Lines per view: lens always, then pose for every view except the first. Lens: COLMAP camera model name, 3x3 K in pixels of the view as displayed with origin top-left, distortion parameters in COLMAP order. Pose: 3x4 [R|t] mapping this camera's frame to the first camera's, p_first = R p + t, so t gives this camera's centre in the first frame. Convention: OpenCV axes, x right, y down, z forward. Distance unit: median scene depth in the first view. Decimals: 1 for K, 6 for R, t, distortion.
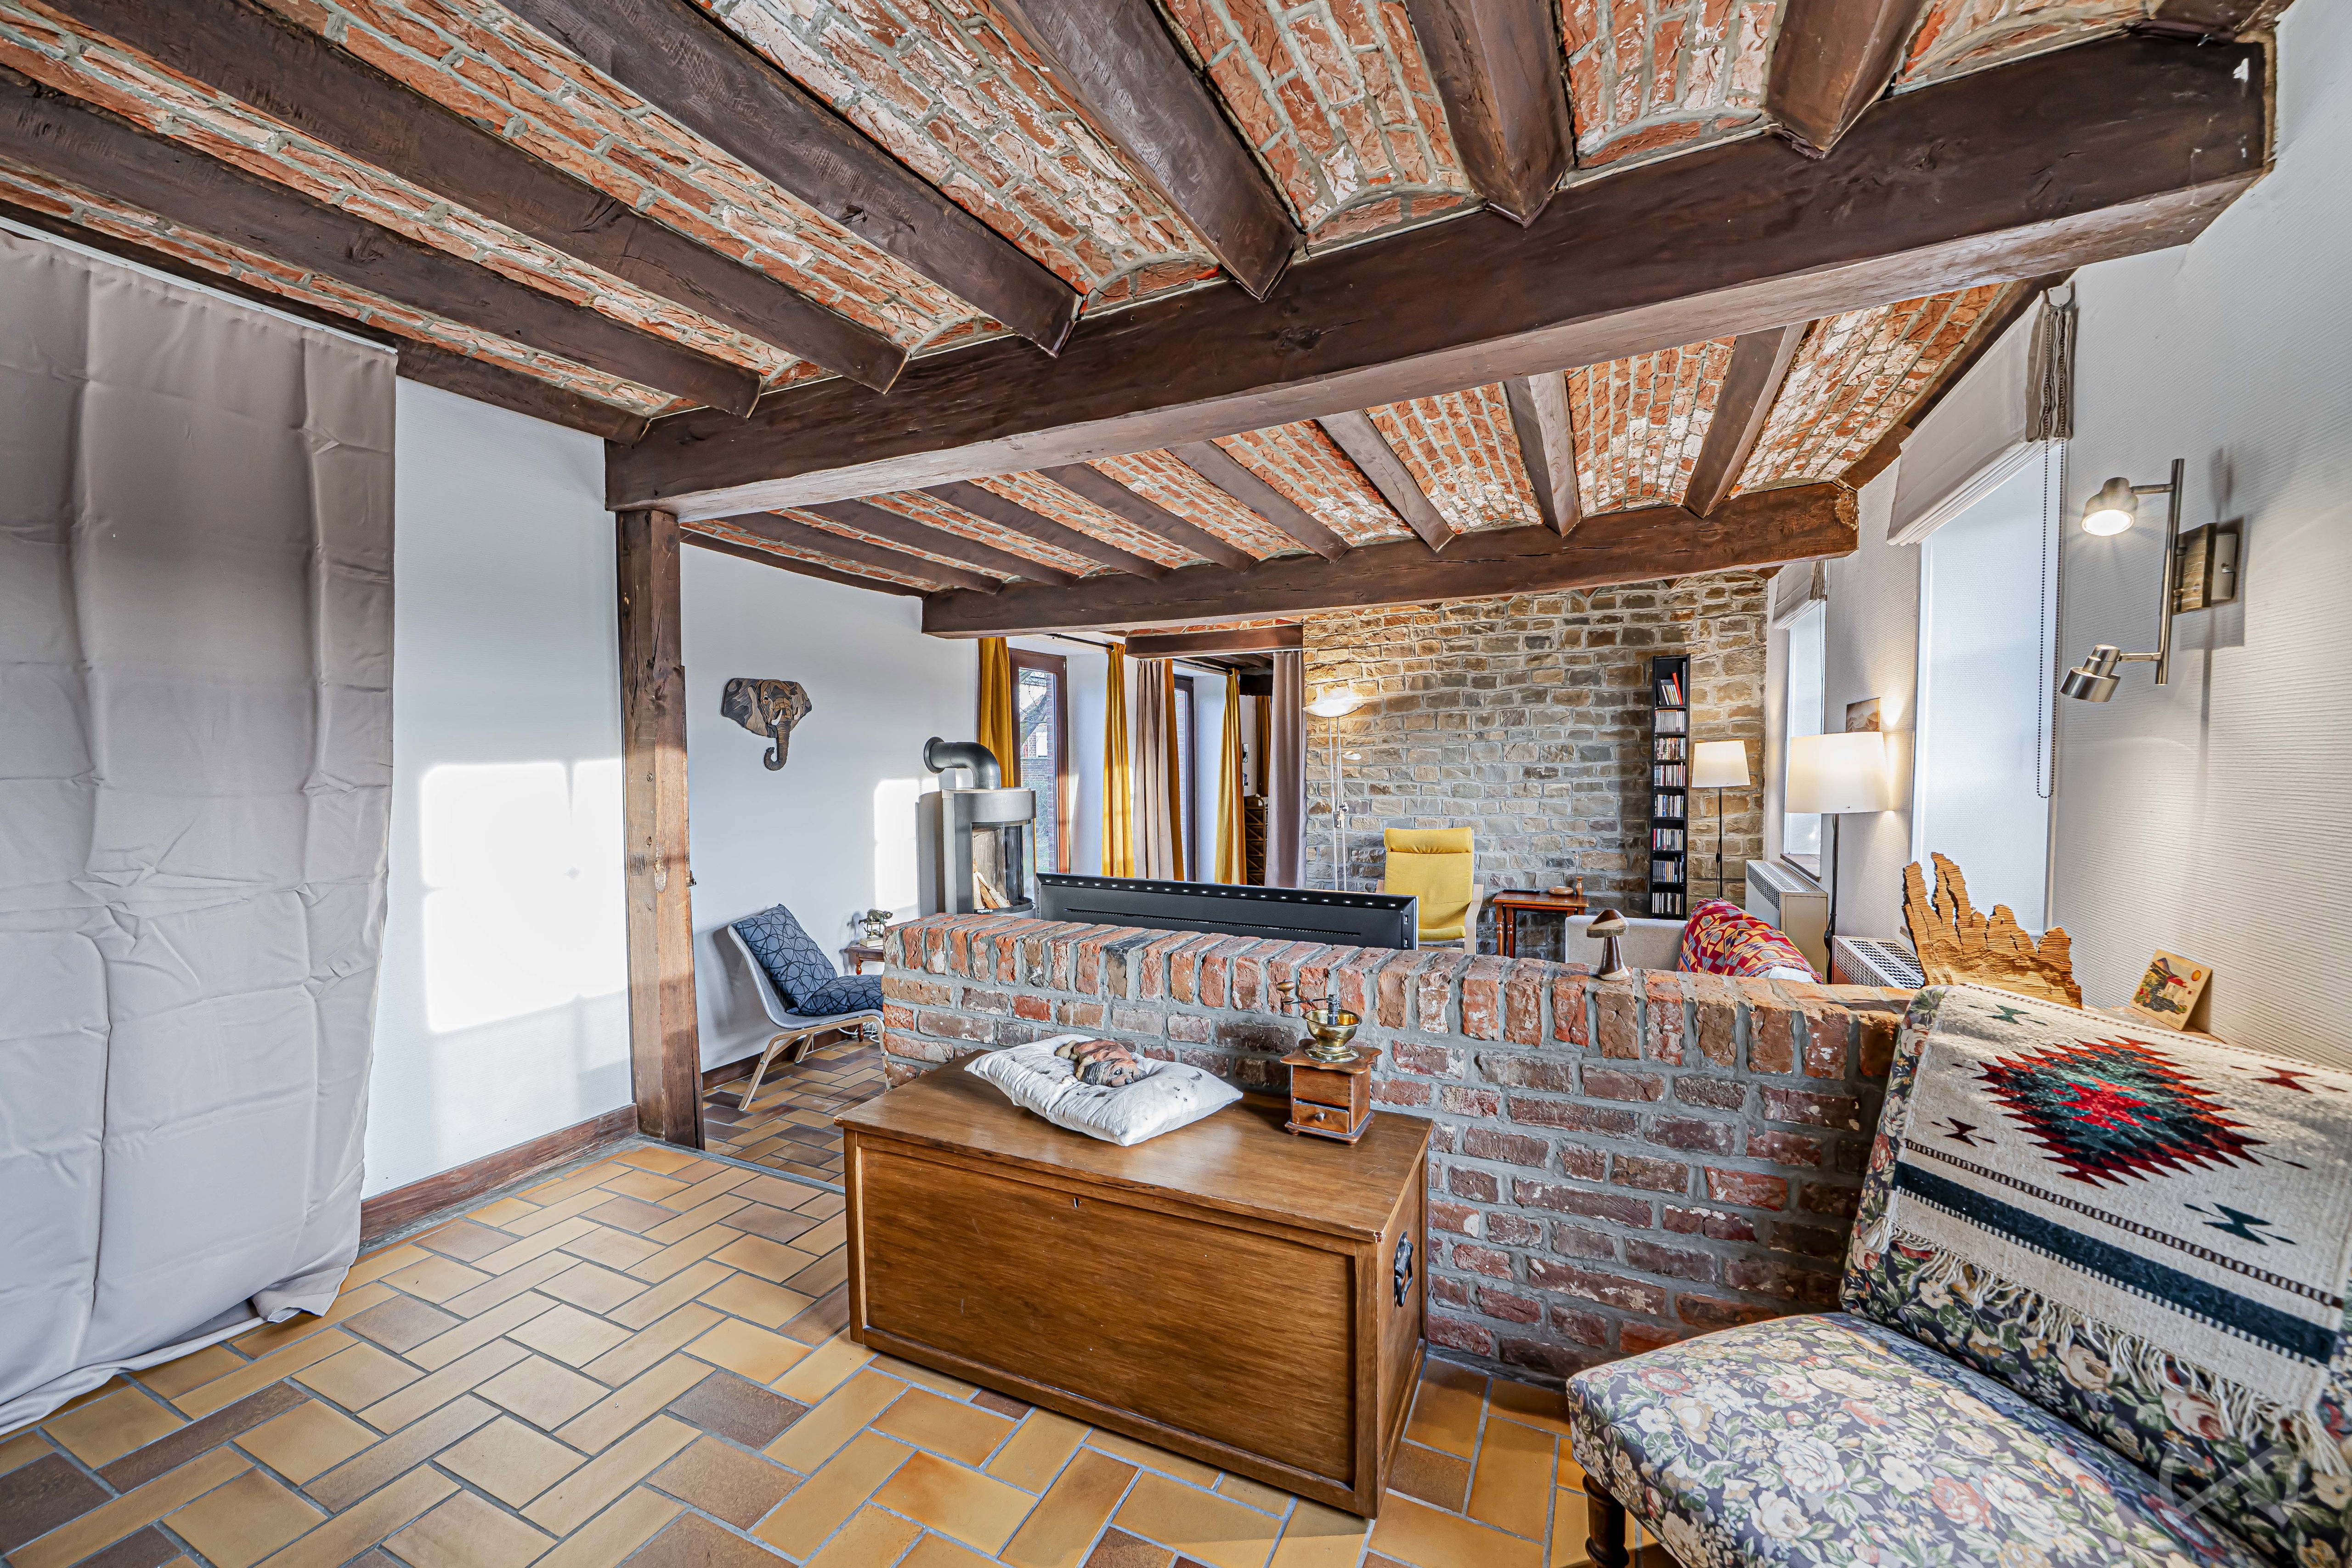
lens RADIAL K [[870.8, 0, 1188.2], [0, 870.8, 800.8], [0, 0, 1]] dist [-0.015012, 0.001272]
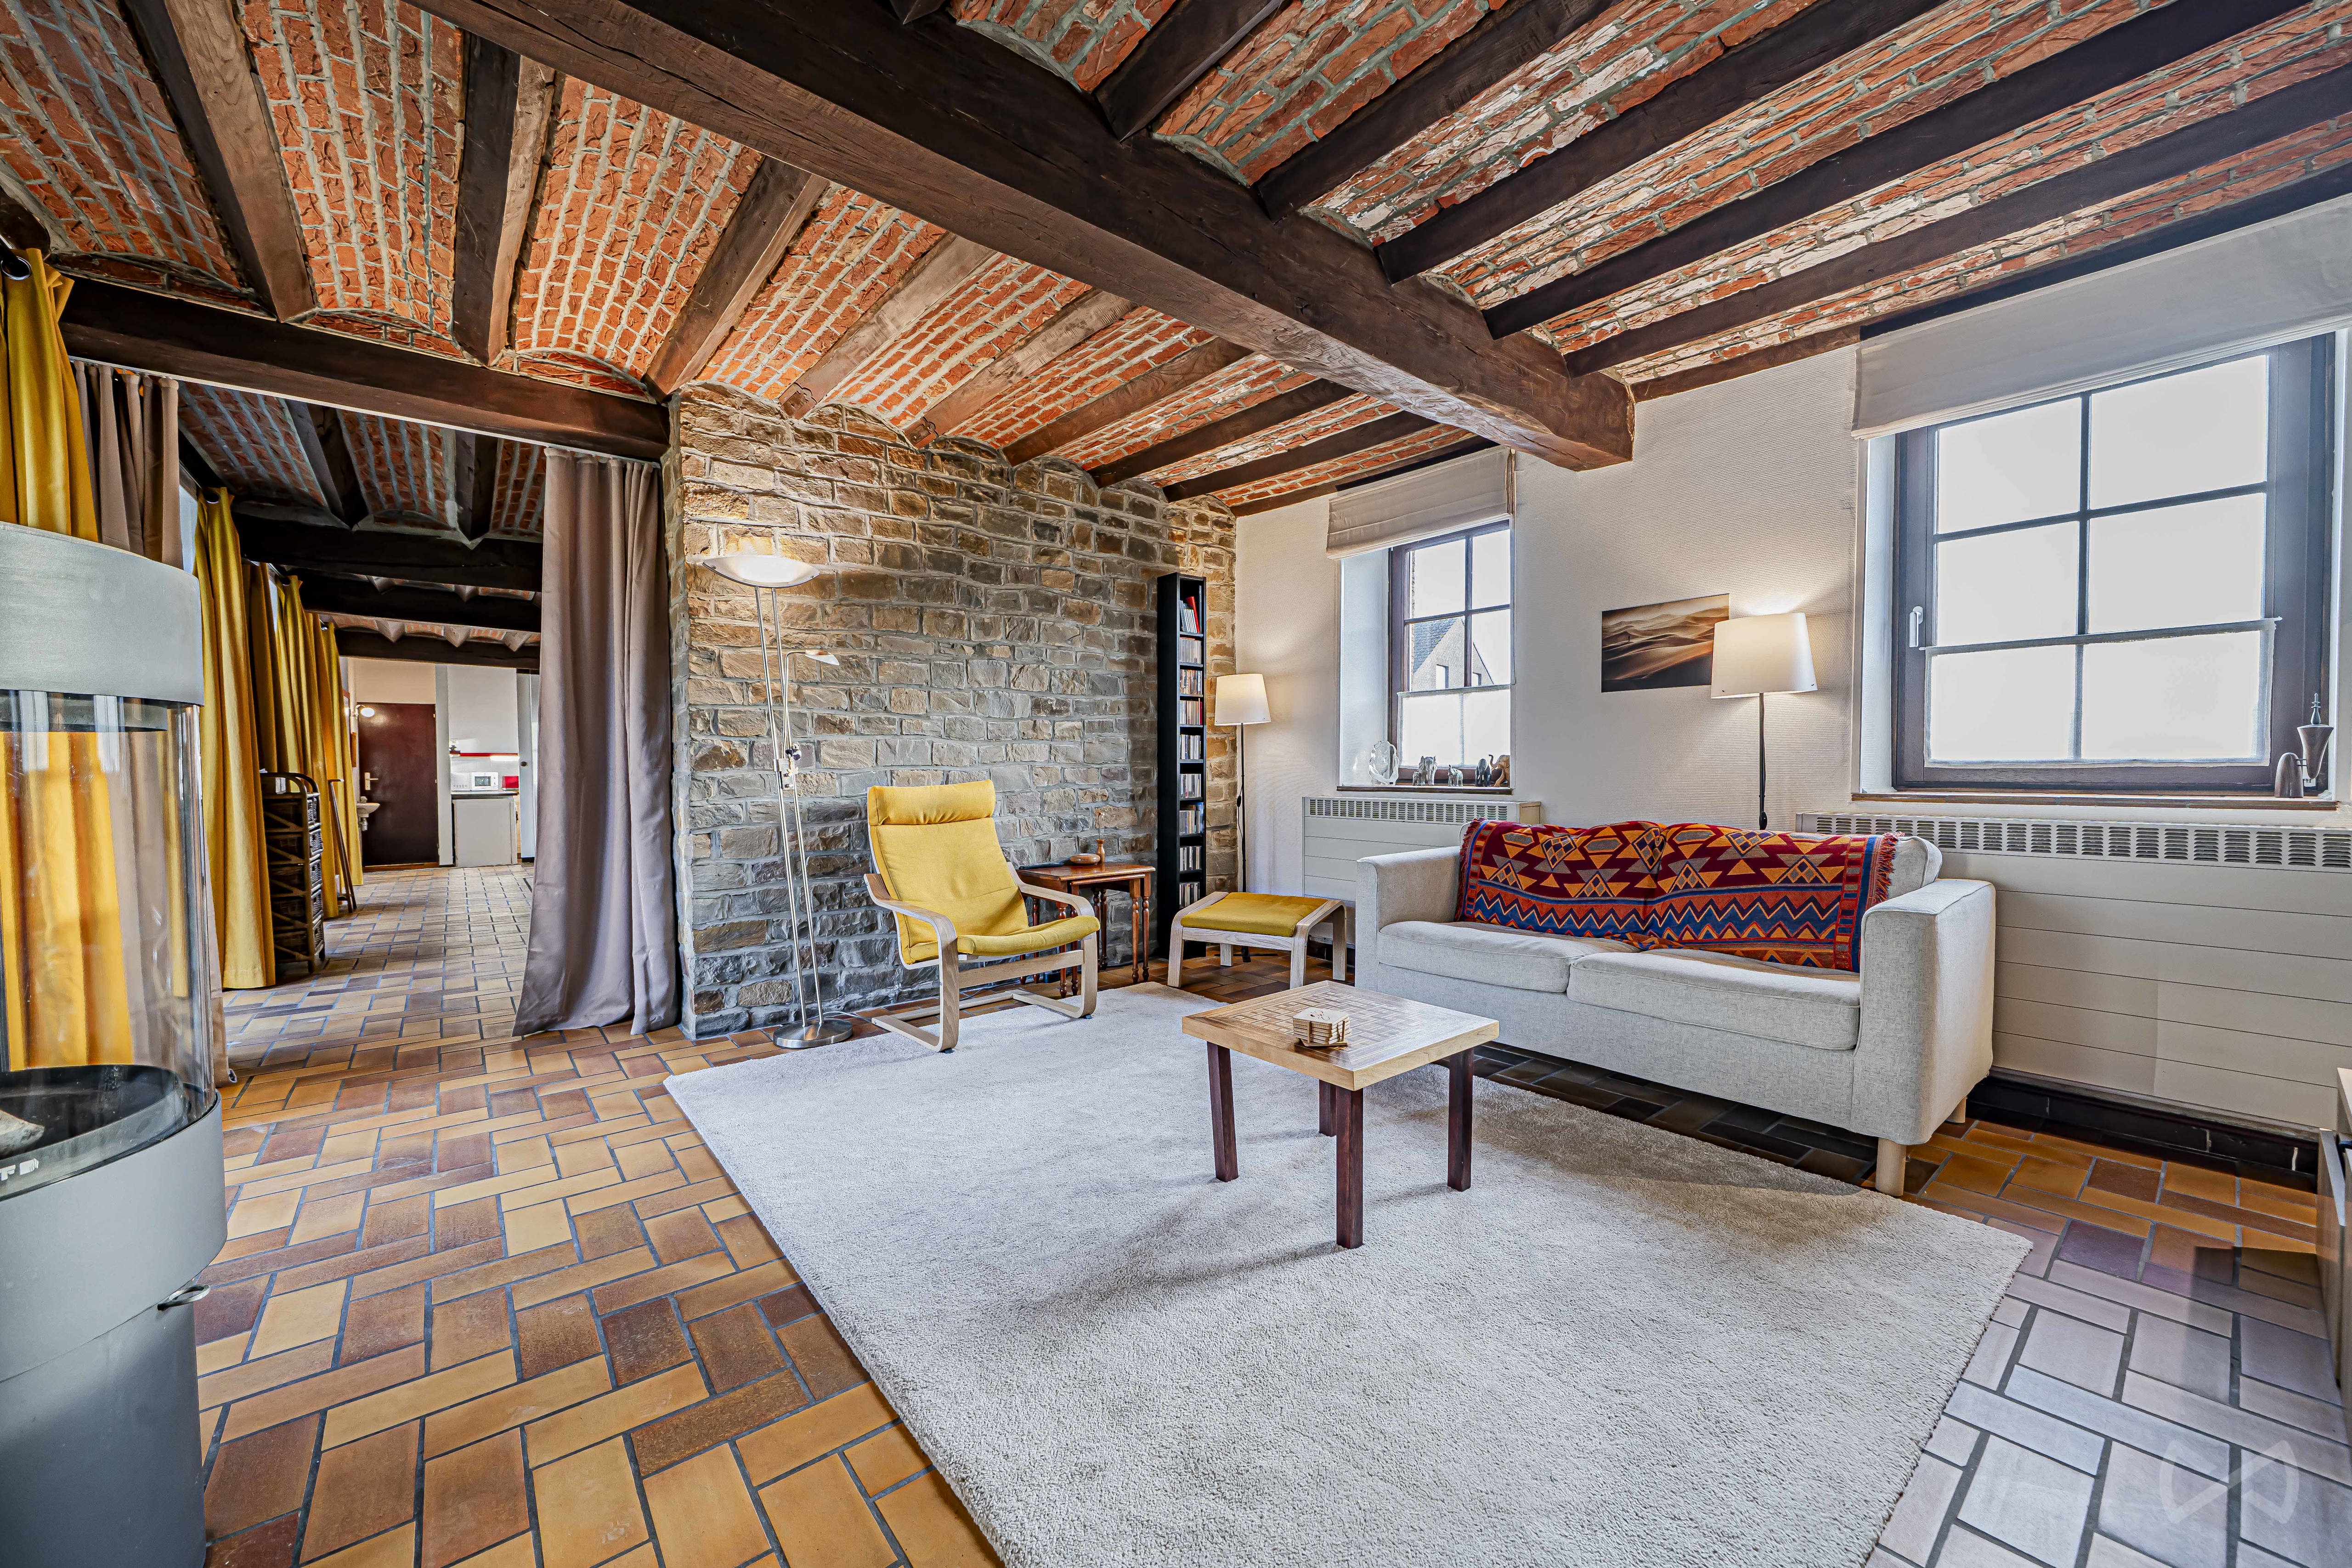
lens RADIAL K [[870.9, 0, 1170.0], [0, 870.9, 789.6], [0, 0, 1]] dist [-0.015012, 0.001272]
pose [[0.434517, -0.023921, 0.900346, -0.234691], [0.034650, 0.999351, 0.009829, 0.036545], [-0.899997, 0.026926, 0.435064, 0.592000]]
